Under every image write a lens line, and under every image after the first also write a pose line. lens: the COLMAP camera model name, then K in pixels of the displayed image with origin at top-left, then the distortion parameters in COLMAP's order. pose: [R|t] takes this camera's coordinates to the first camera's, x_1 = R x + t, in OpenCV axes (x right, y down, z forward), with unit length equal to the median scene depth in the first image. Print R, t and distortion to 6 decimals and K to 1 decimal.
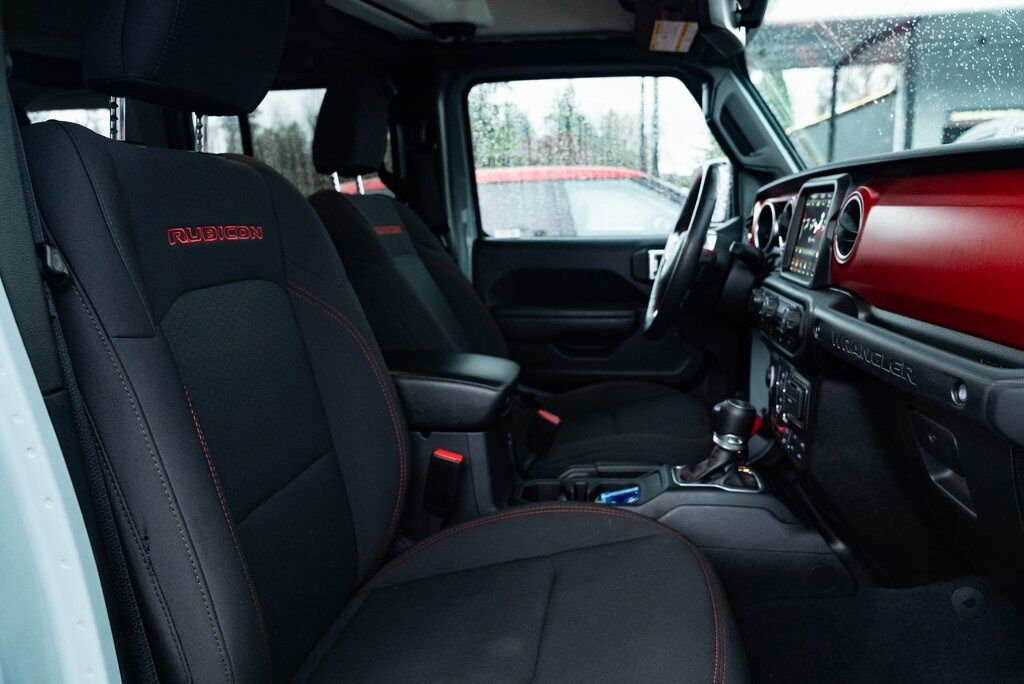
lens RADIAL K [[698.6, 0, 513.0], [0, 698.6, 342.2], [0, 0, 1]] dist [-0.023585, 0.008527]
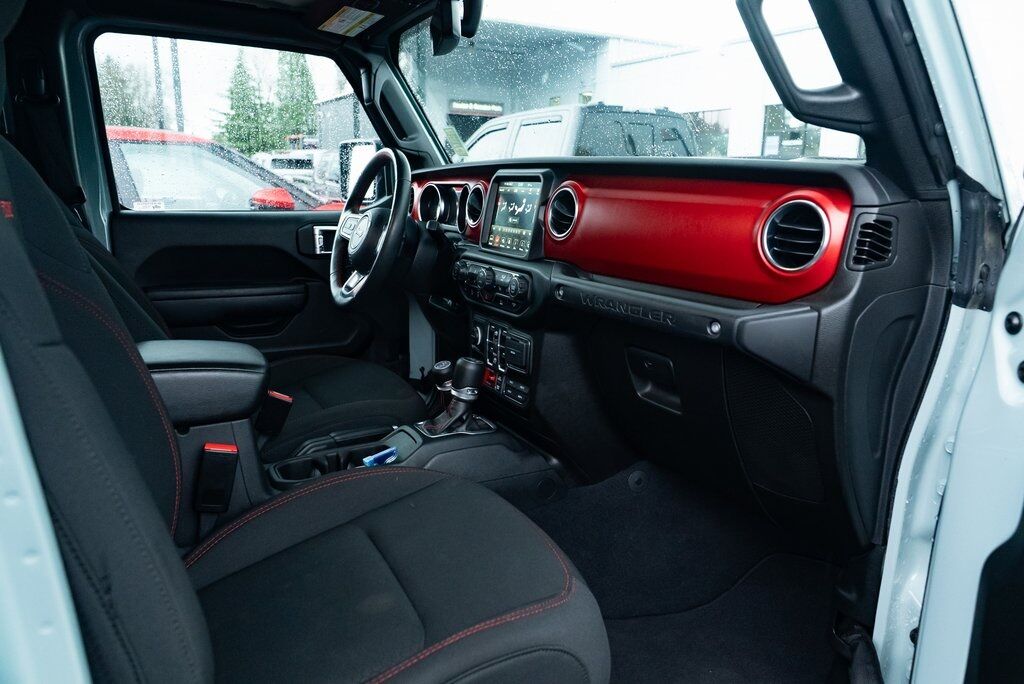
lens RADIAL K [[698.6, 0, 515.6], [0, 698.6, 342.8], [0, 0, 1]] dist [-0.023585, 0.008527]
pose [[0.800305, -0.094470, 0.592104, -0.306430], [0.069851, 0.995476, 0.064415, -0.011395], [-0.595510, -0.010192, 0.803283, 0.010330]]
